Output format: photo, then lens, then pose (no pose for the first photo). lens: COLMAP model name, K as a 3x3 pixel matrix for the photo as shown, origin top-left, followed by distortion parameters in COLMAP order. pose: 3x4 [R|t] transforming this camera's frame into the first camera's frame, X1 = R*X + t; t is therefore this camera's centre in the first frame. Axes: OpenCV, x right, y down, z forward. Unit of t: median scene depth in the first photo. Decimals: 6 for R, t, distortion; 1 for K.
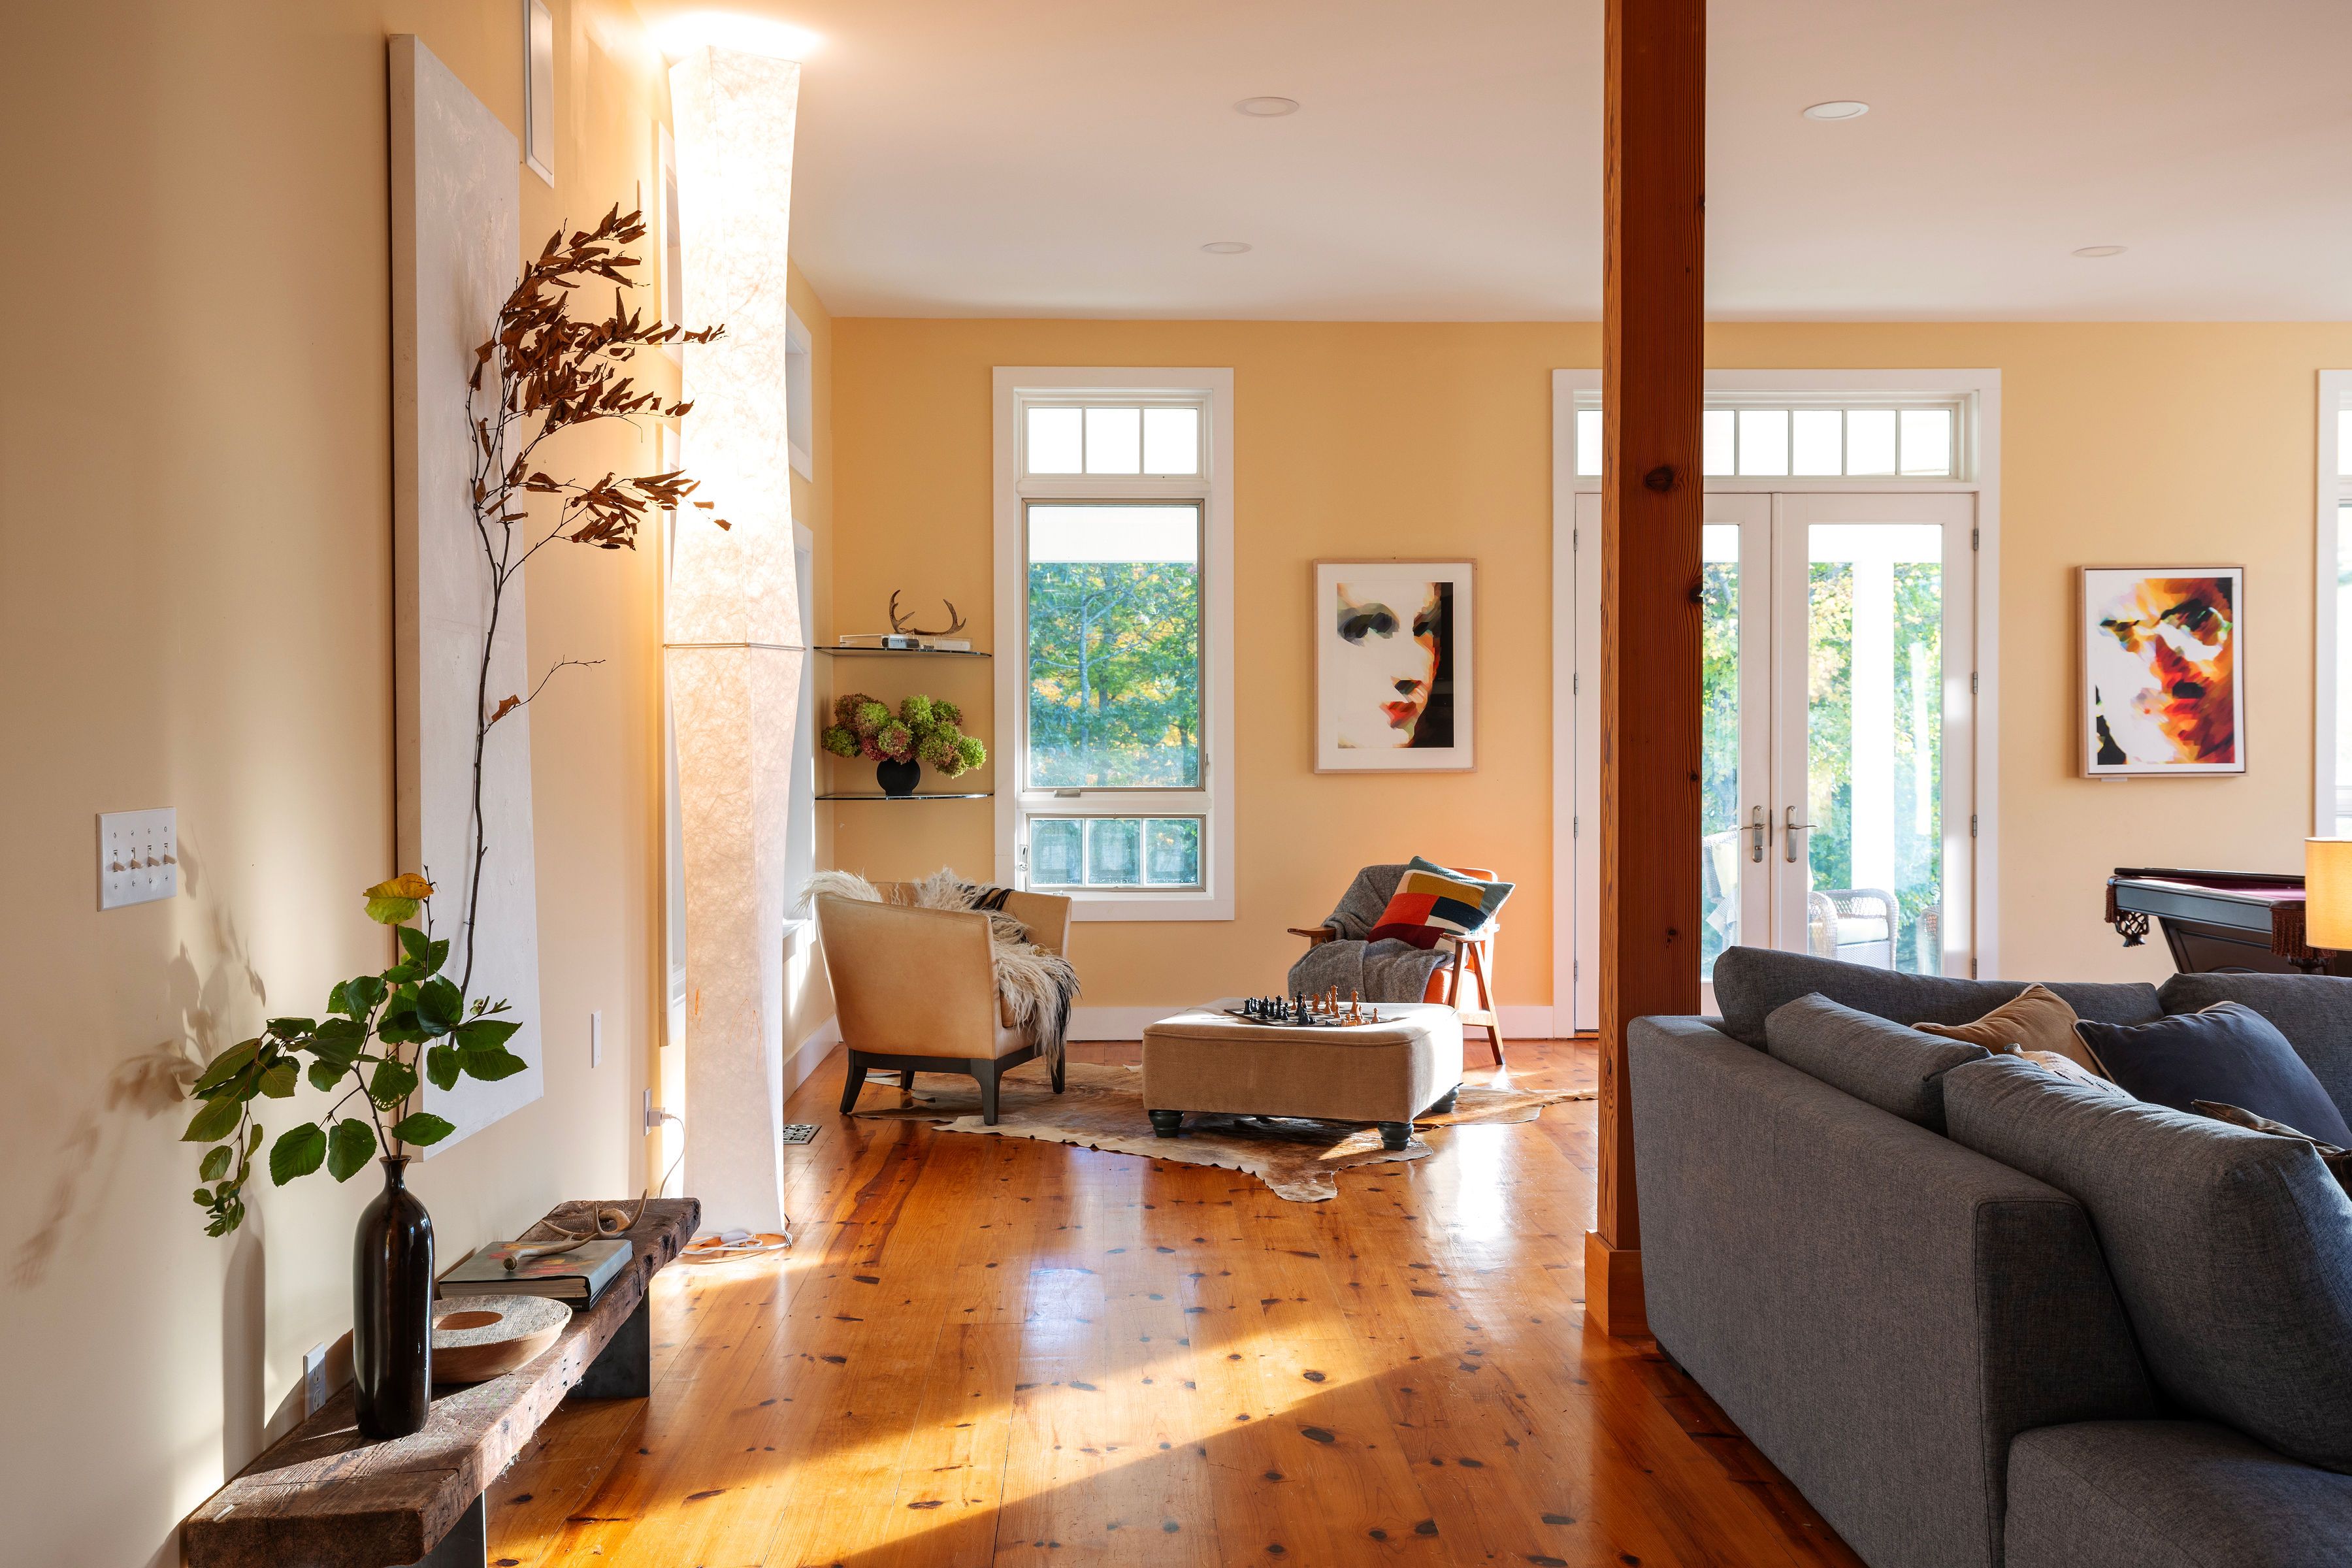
lens RADIAL K [[2238.6, 0, 1171.4], [0, 2238.6, 787.3], [0, 0, 1]] dist [0.022900, 0.000000]
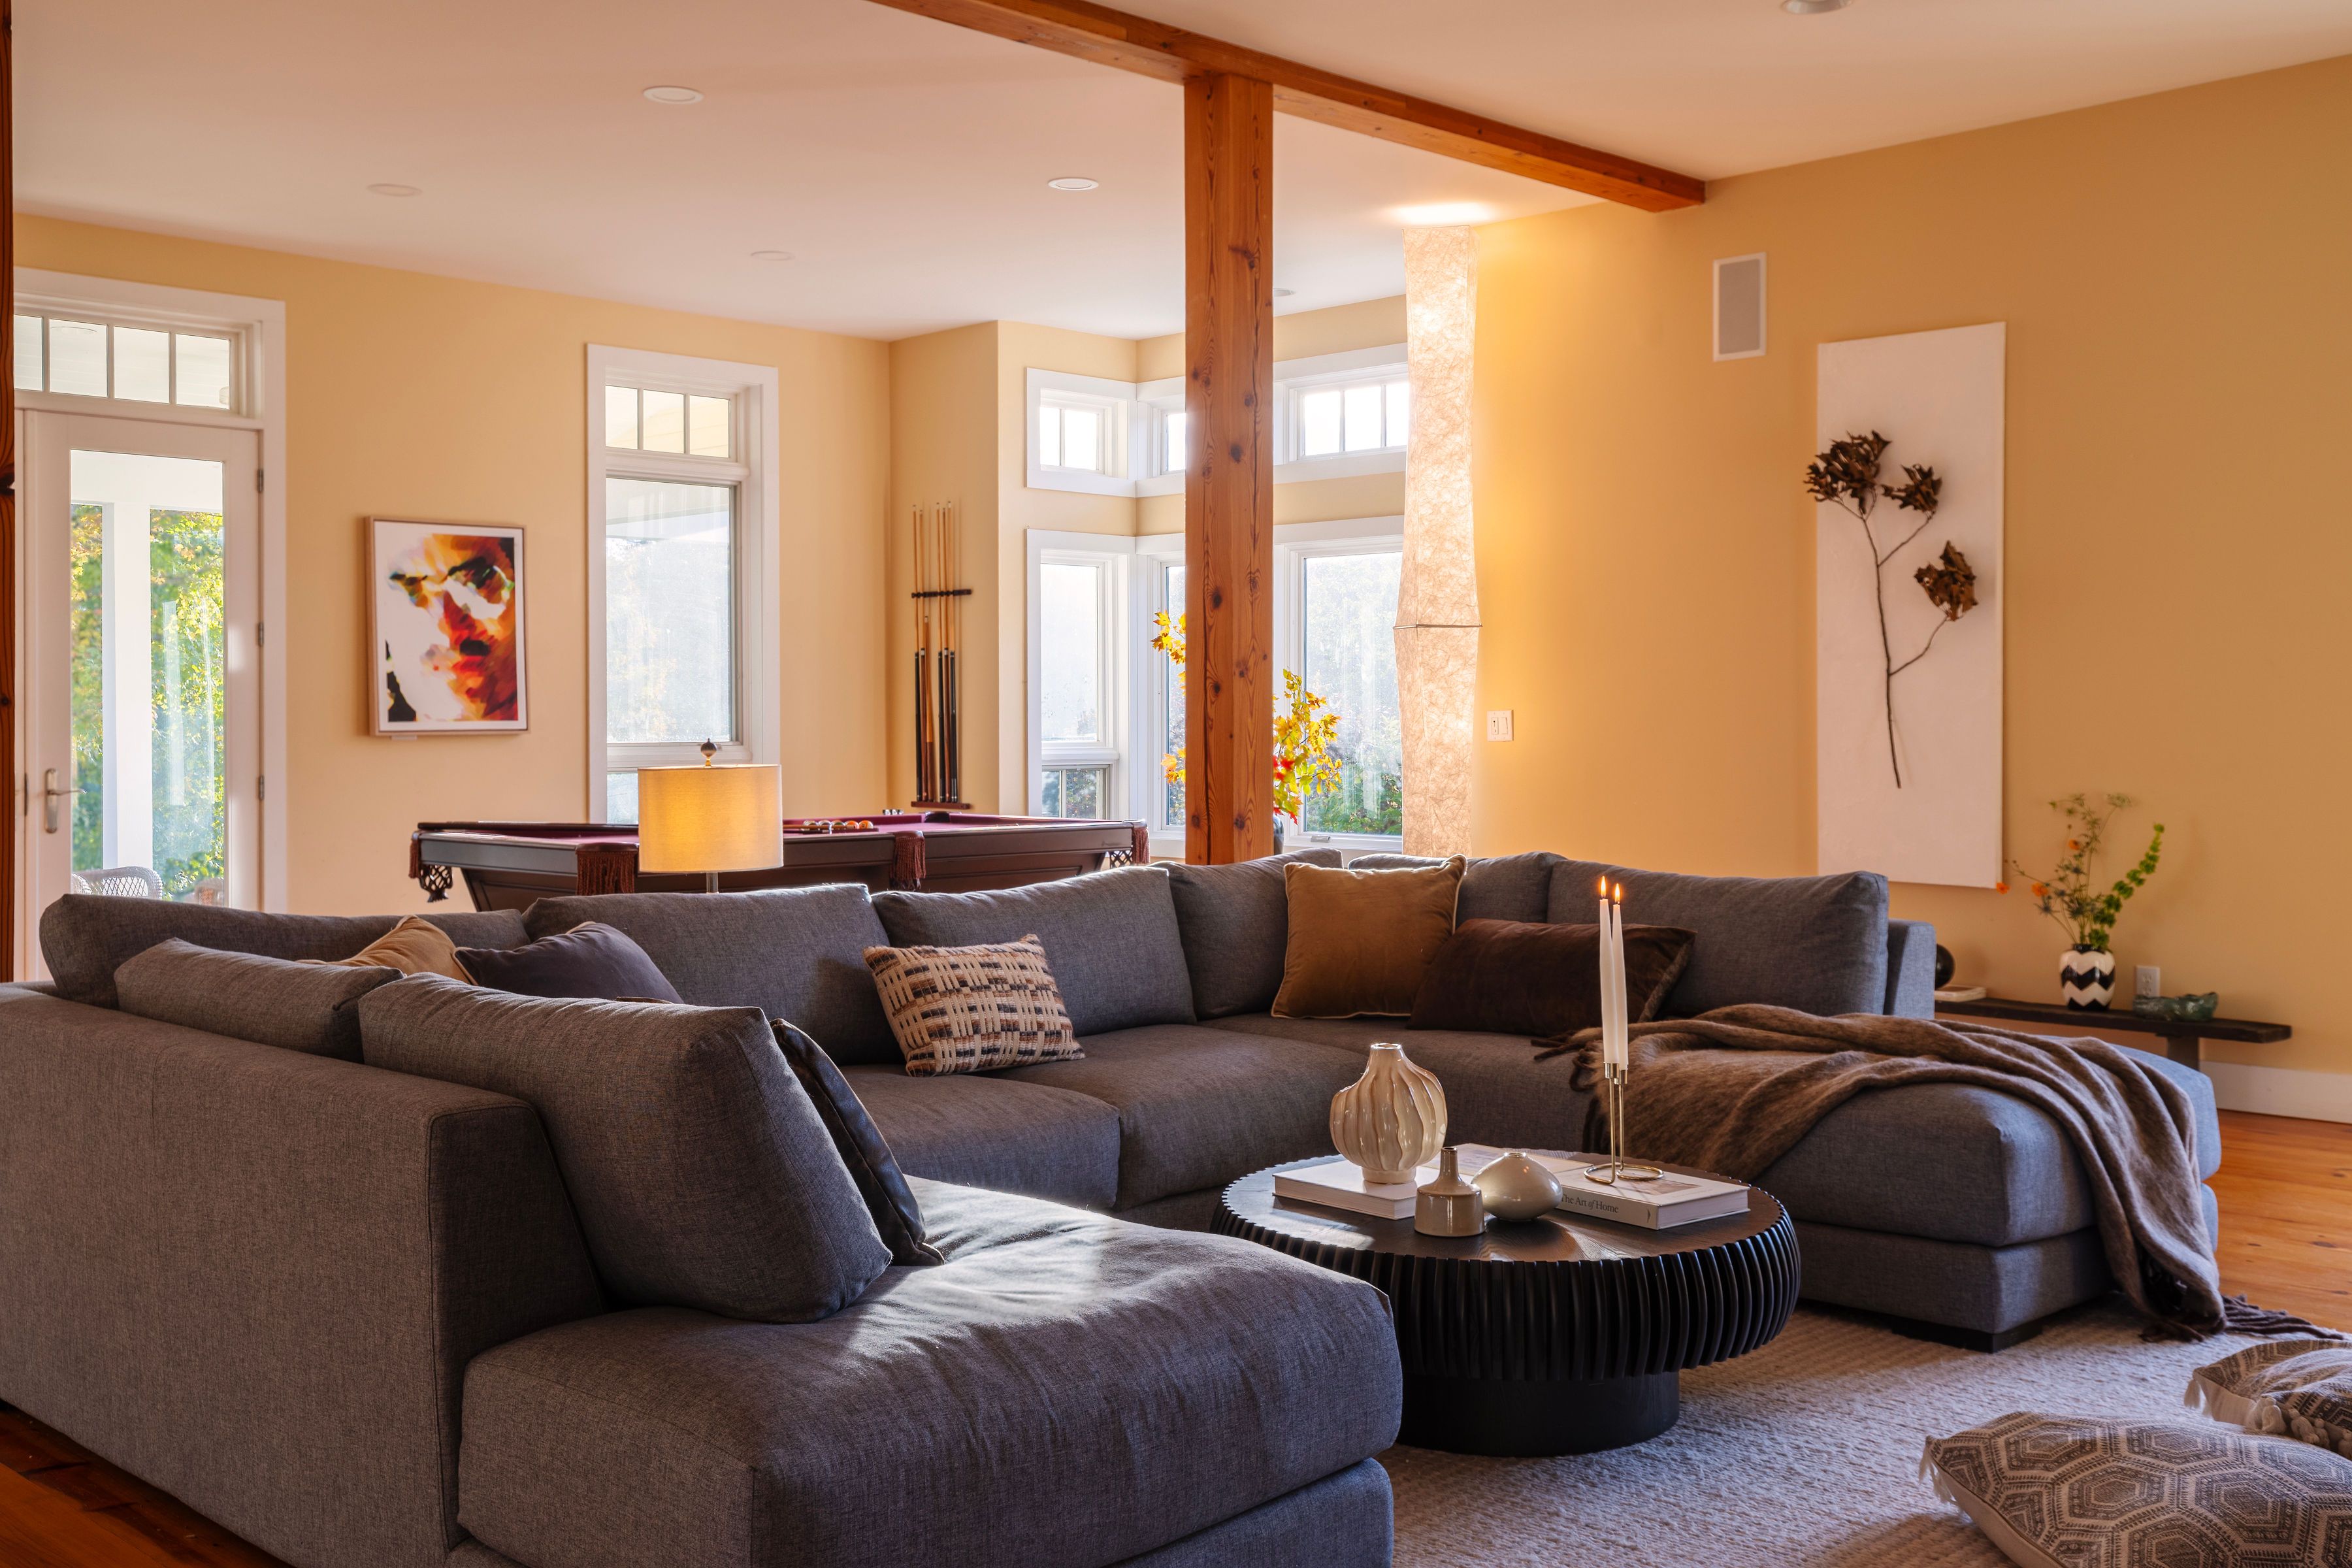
lens RADIAL K [[2303.8, 0, 1174.6], [0, 2303.8, 769.5], [0, 0, 1]] dist [0.018122, 0.000000]
pose [[0.713407, -0.006247, 0.700722, -0.069540], [0.019821, 0.999740, -0.011268, 0.043182], [-0.700470, 0.021928, 0.713345, 0.072779]]
